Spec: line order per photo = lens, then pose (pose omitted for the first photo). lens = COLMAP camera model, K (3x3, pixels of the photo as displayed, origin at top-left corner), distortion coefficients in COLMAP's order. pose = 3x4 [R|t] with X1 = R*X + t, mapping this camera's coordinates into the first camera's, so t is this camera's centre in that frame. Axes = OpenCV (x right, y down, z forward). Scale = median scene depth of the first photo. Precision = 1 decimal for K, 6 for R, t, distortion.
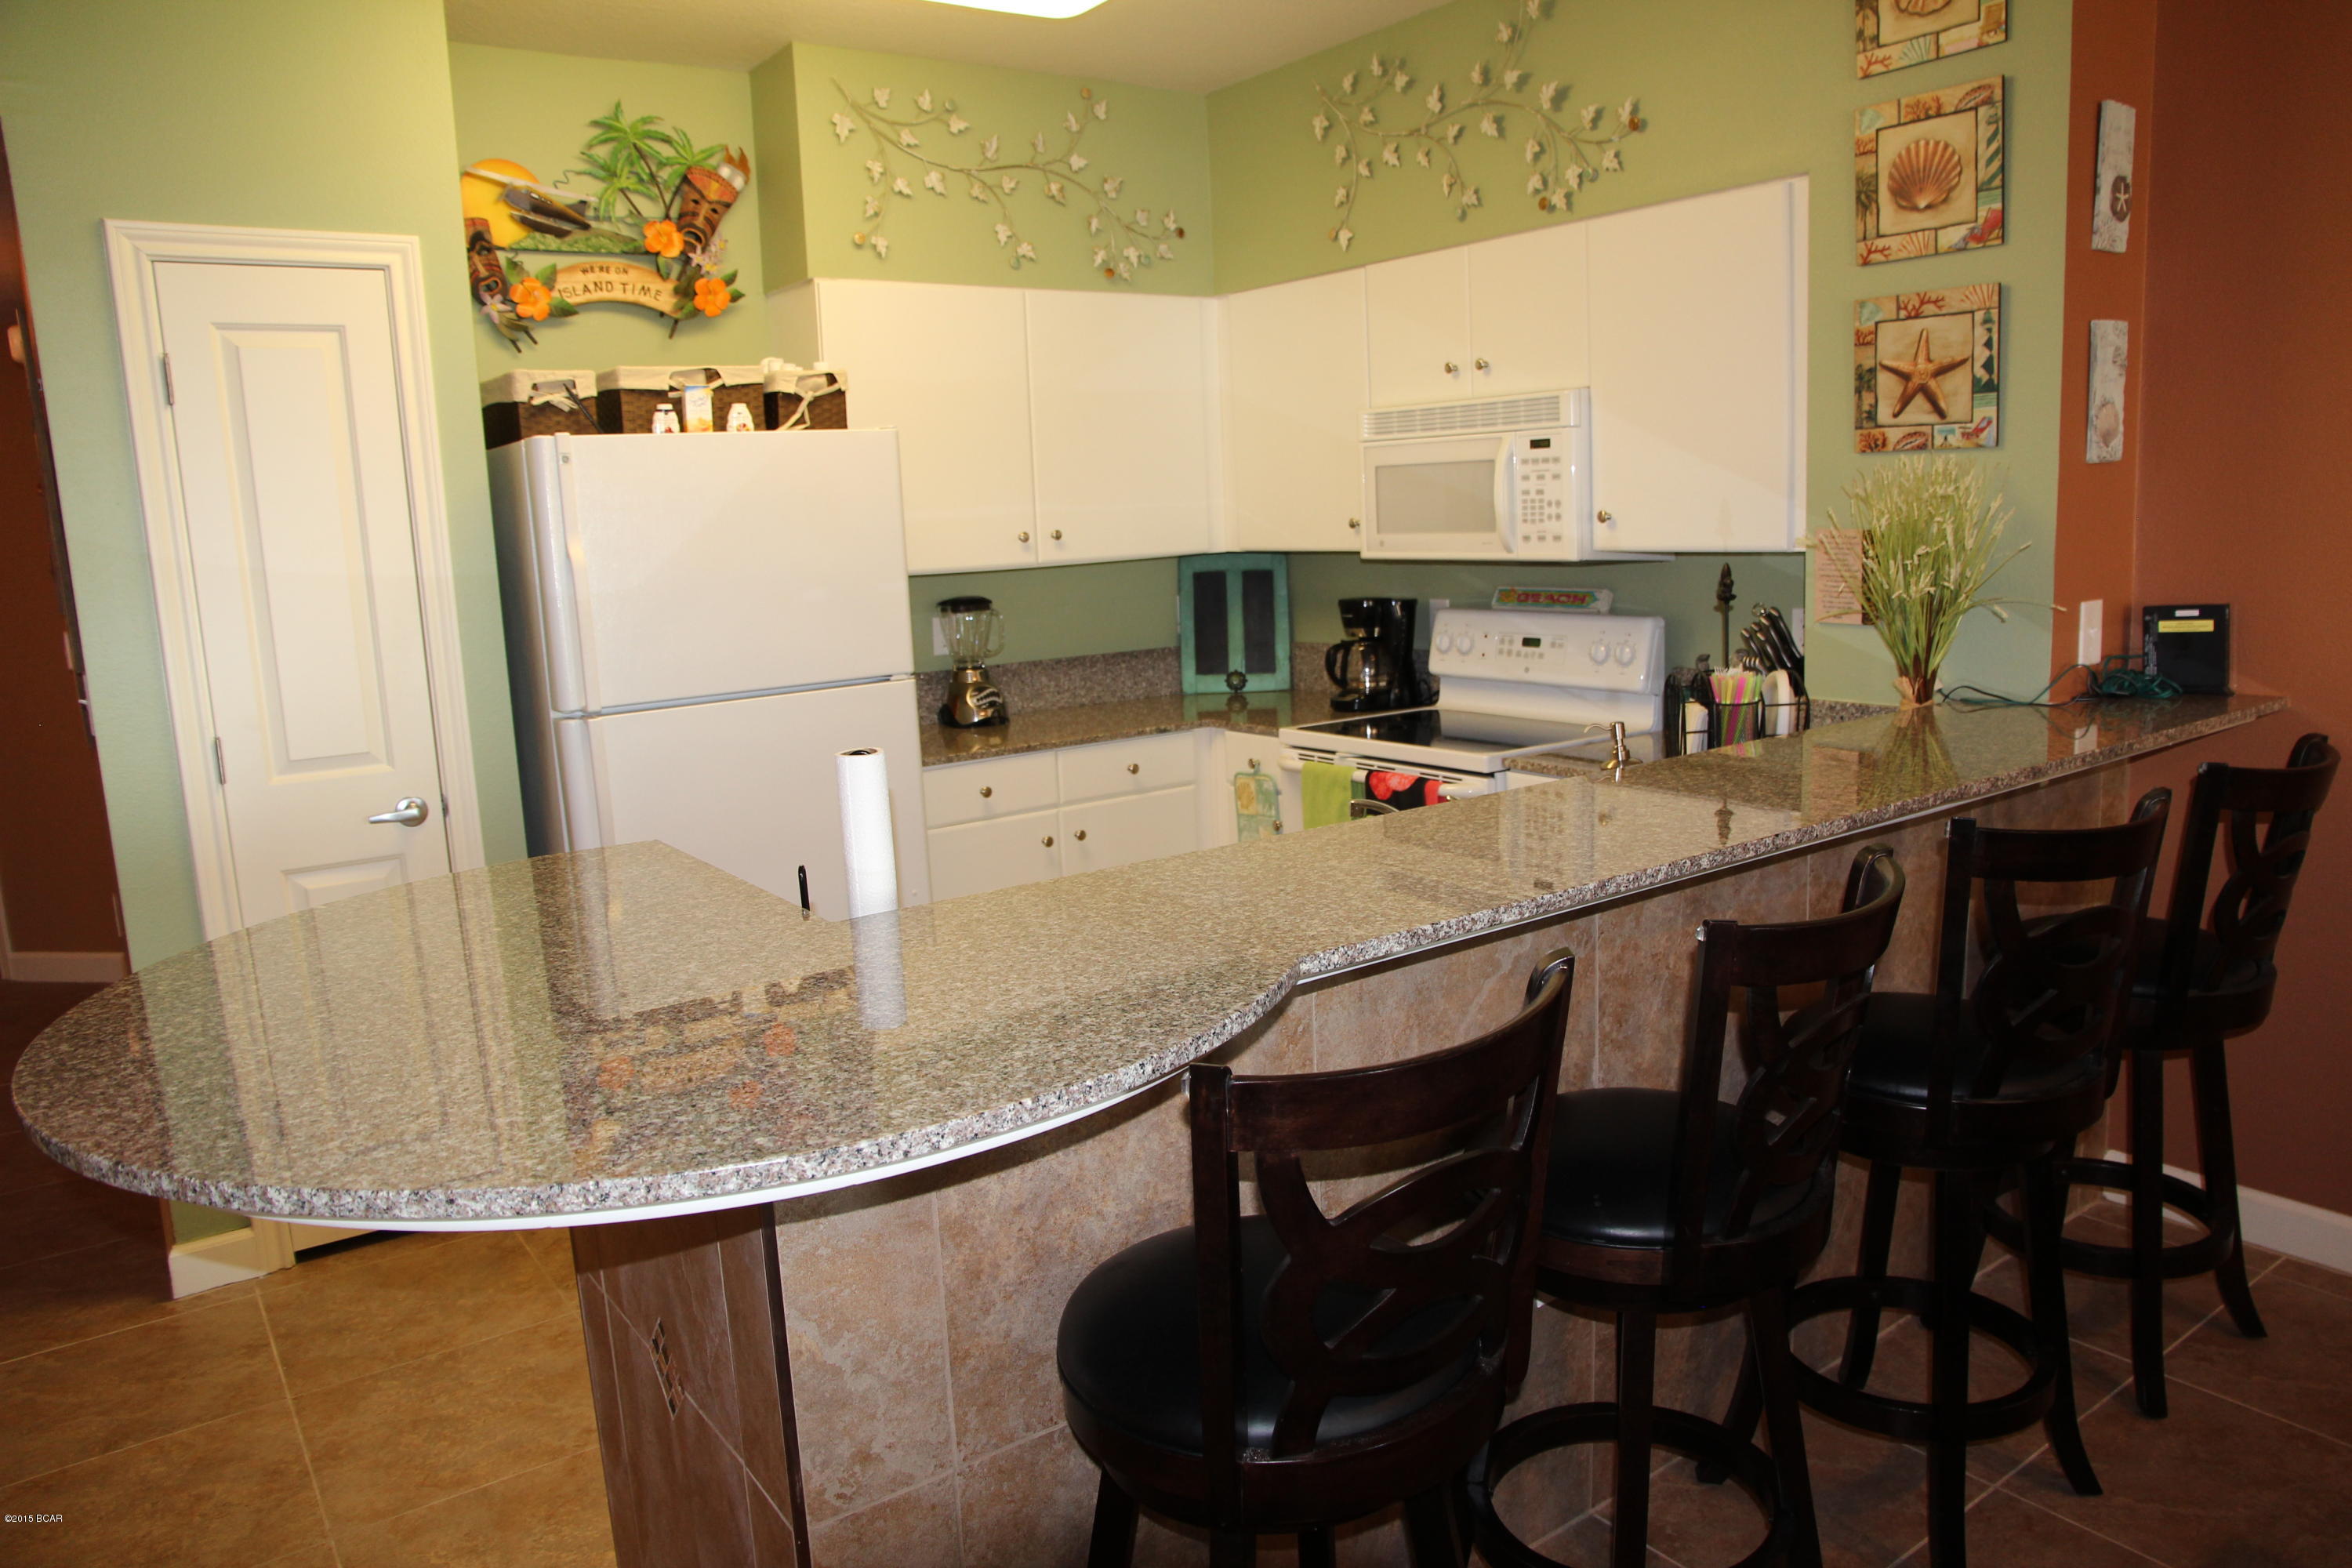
lens RADIAL K [[1628.8, 0, 1192.9], [0, 1628.8, 782.6], [0, 0, 1]] dist [-0.102818, 0.069700]
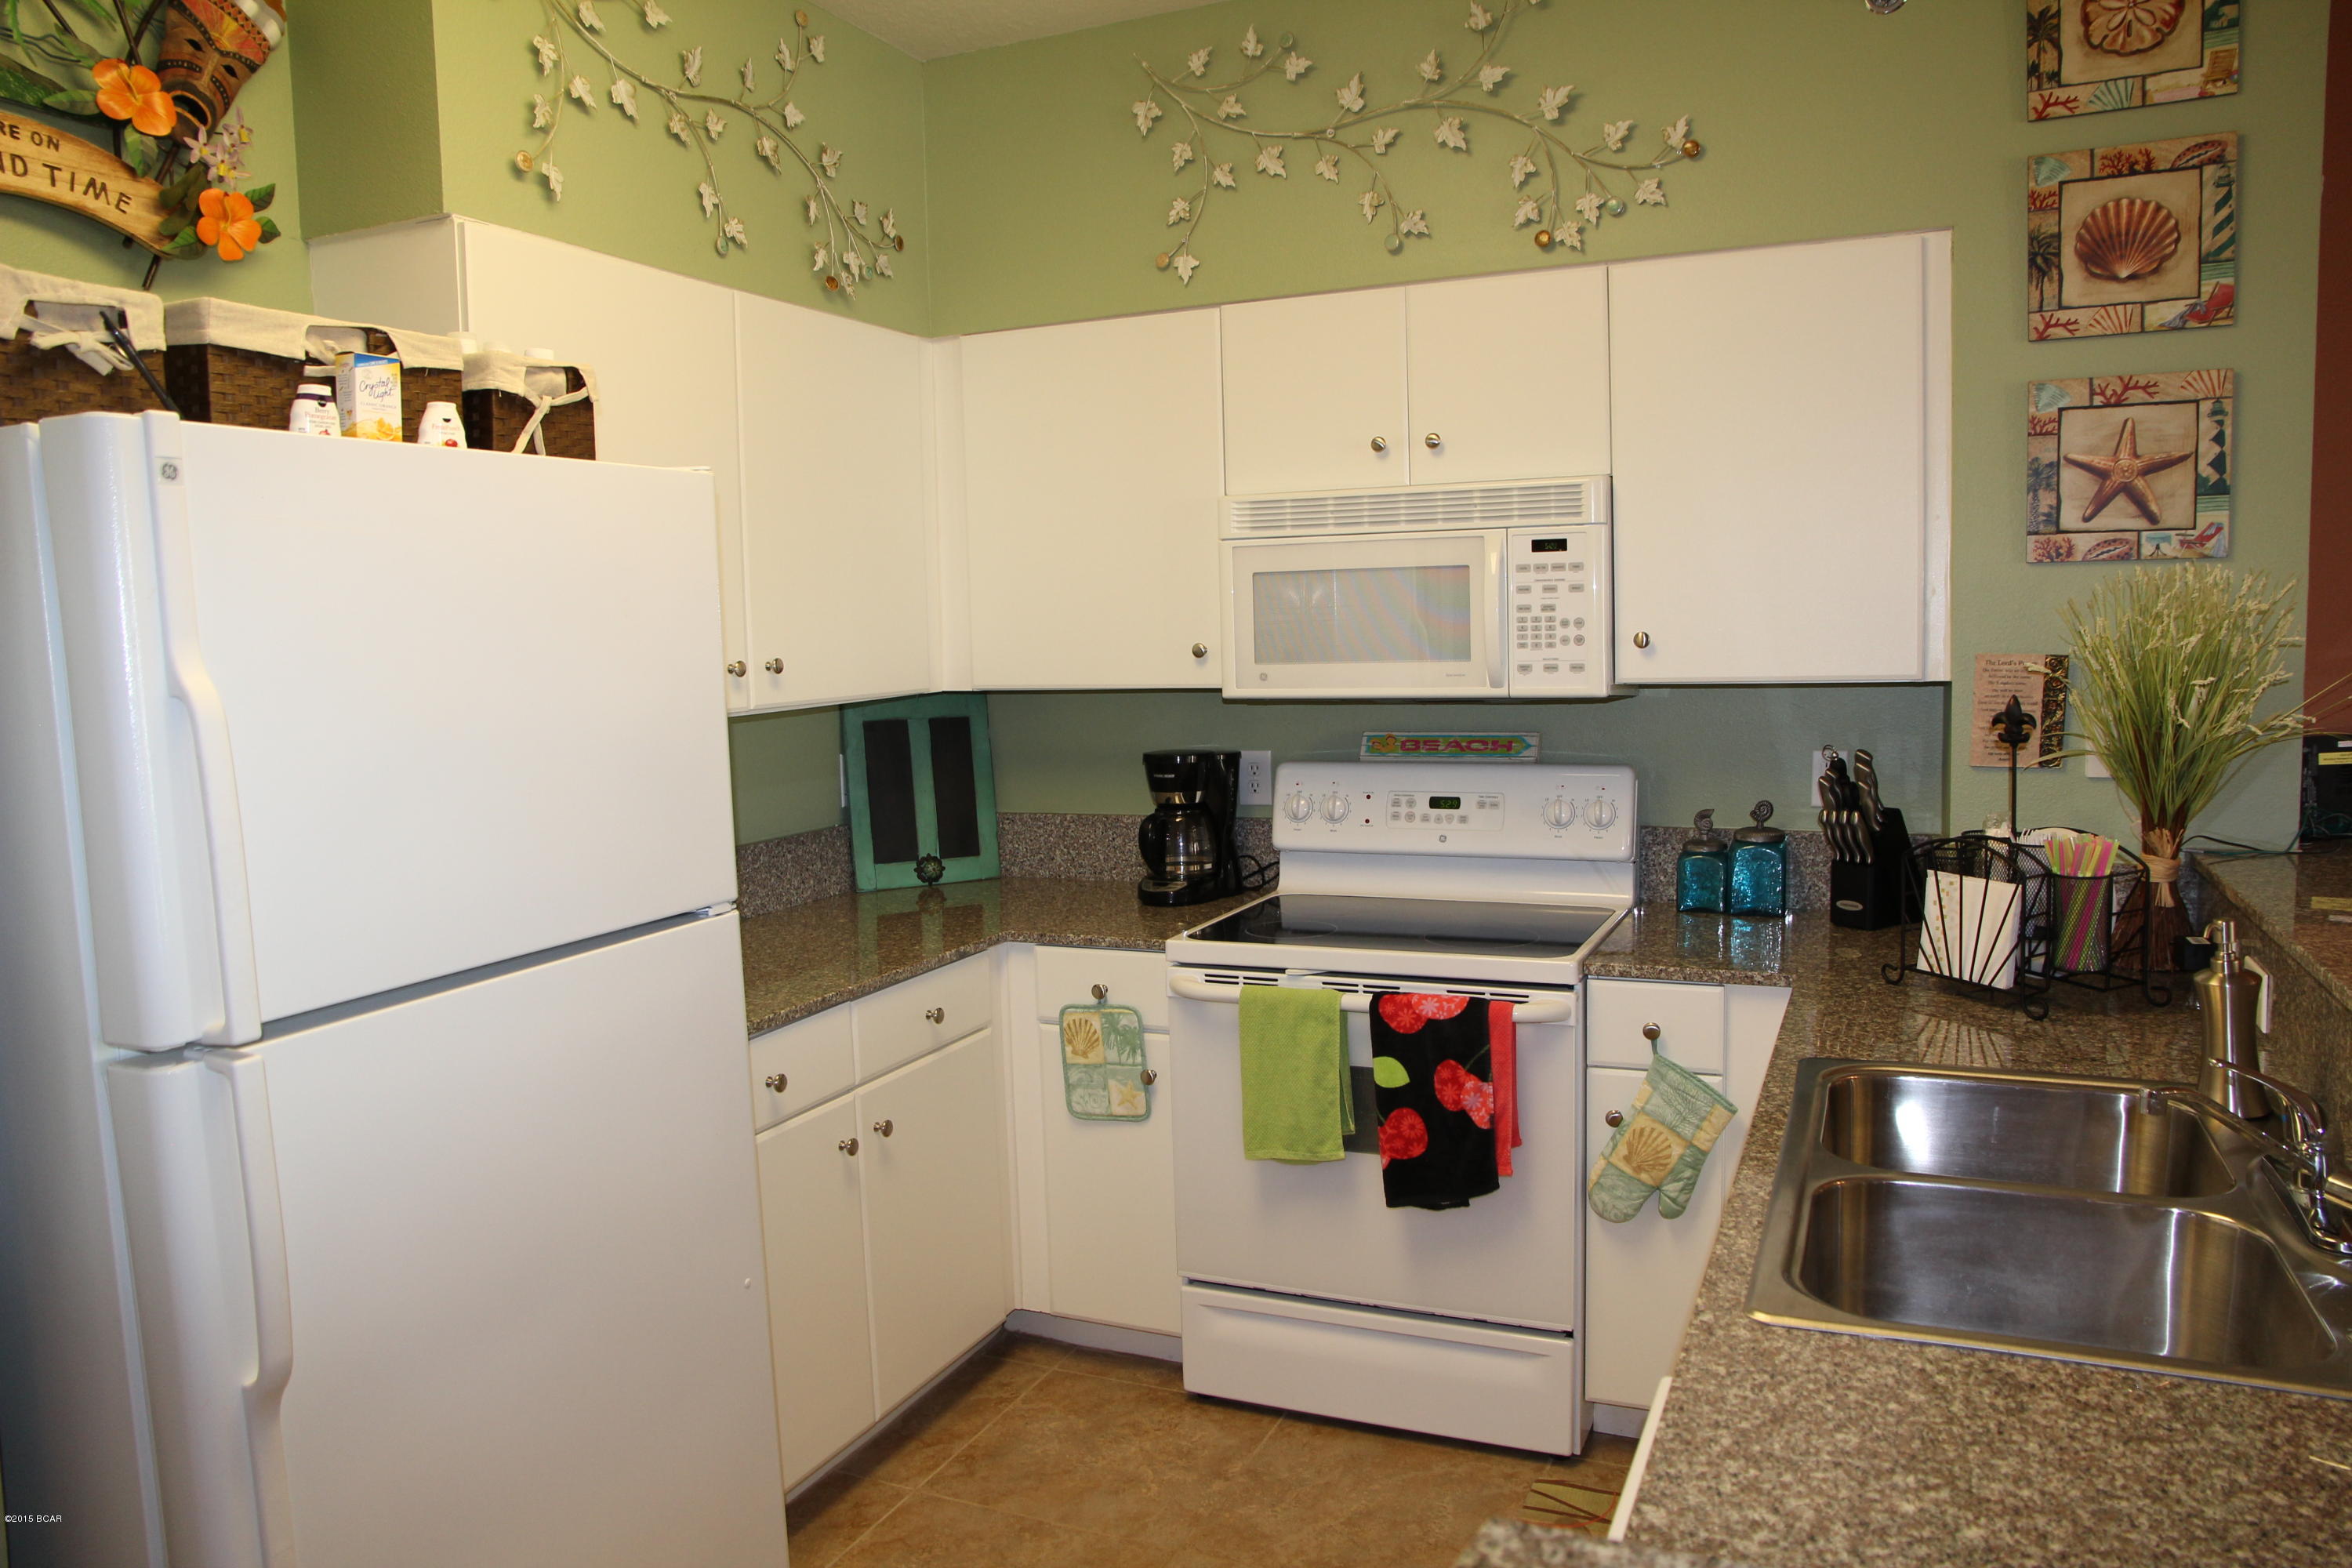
lens RADIAL K [[1628.8, 0, 1201.0], [0, 1628.8, 788.9], [0, 0, 1]] dist [-0.102818, 0.069700]
pose [[0.862925, -0.033561, 0.504216, -0.307902], [0.076671, 0.994936, -0.064993, -0.055413], [-0.499481, 0.094742, 0.861129, 0.415889]]
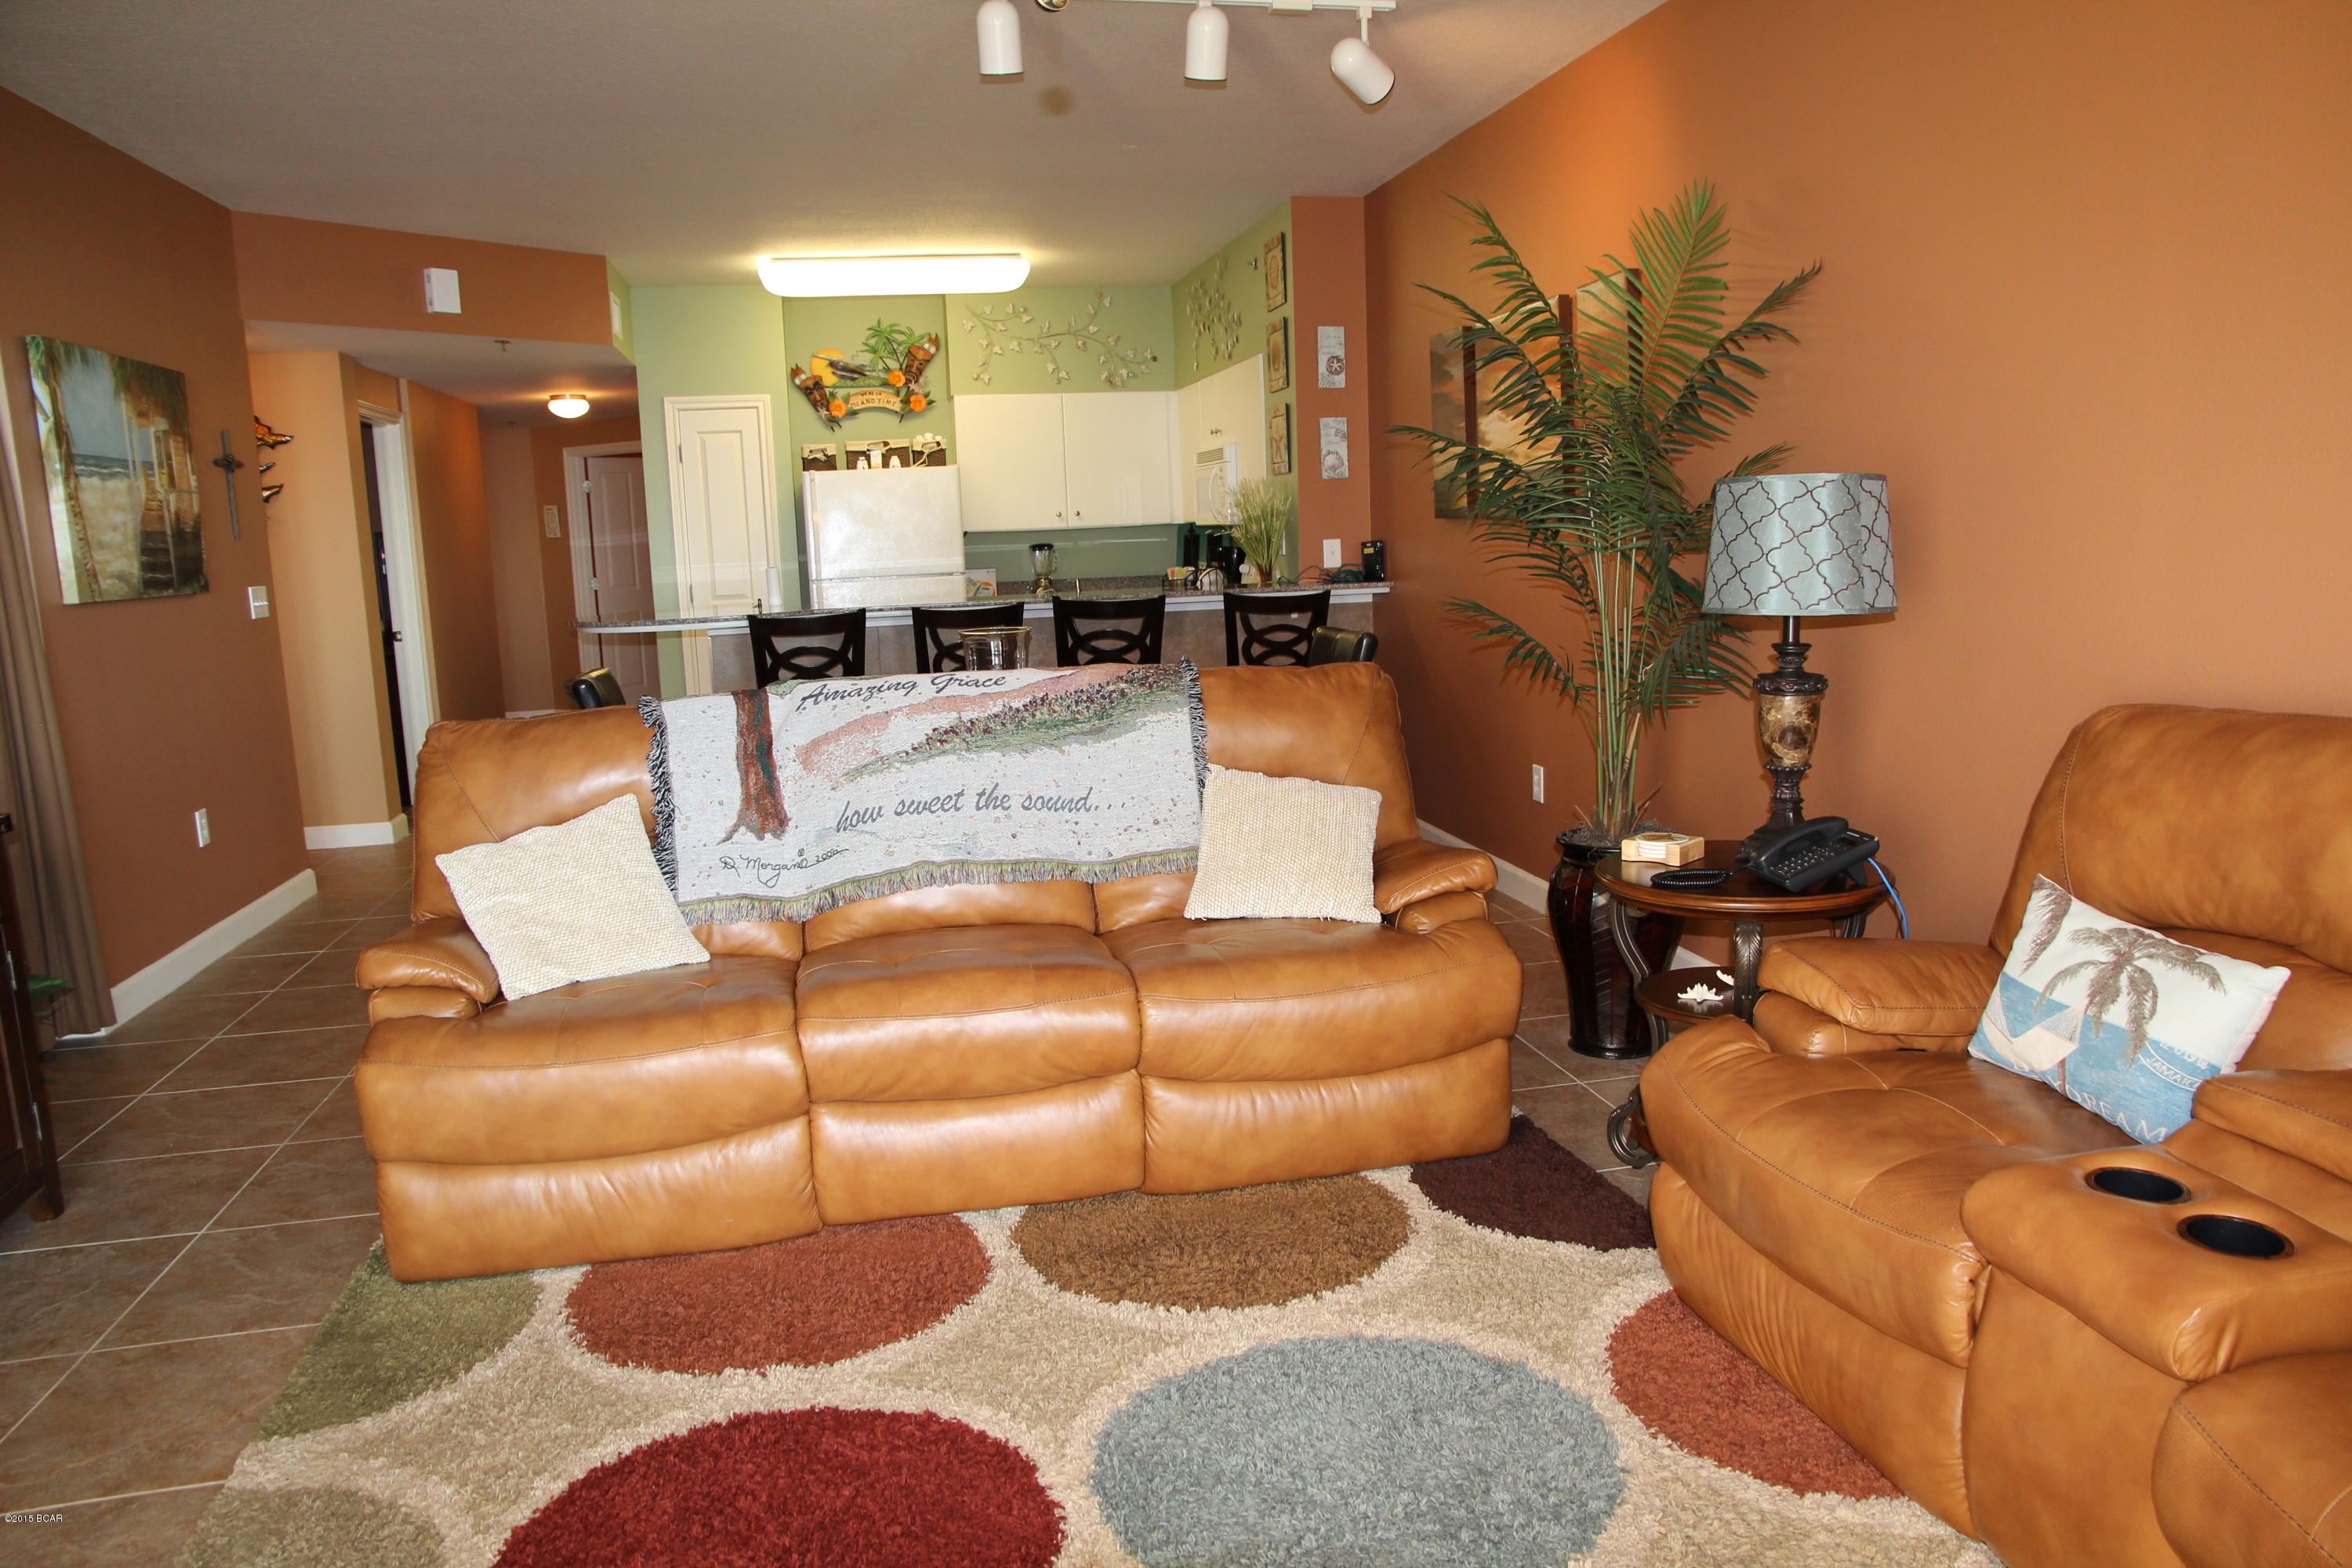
lens RADIAL K [[1628.8, 0, 1179.8], [0, 1628.8, 786.4], [0, 0, 1]] dist [-0.102818, 0.069700]
pose [[0.911444, 0.074430, -0.404635, 1.020623], [-0.069243, 0.997222, 0.027462, 0.143827], [0.405555, 0.002988, 0.914066, -0.933331]]
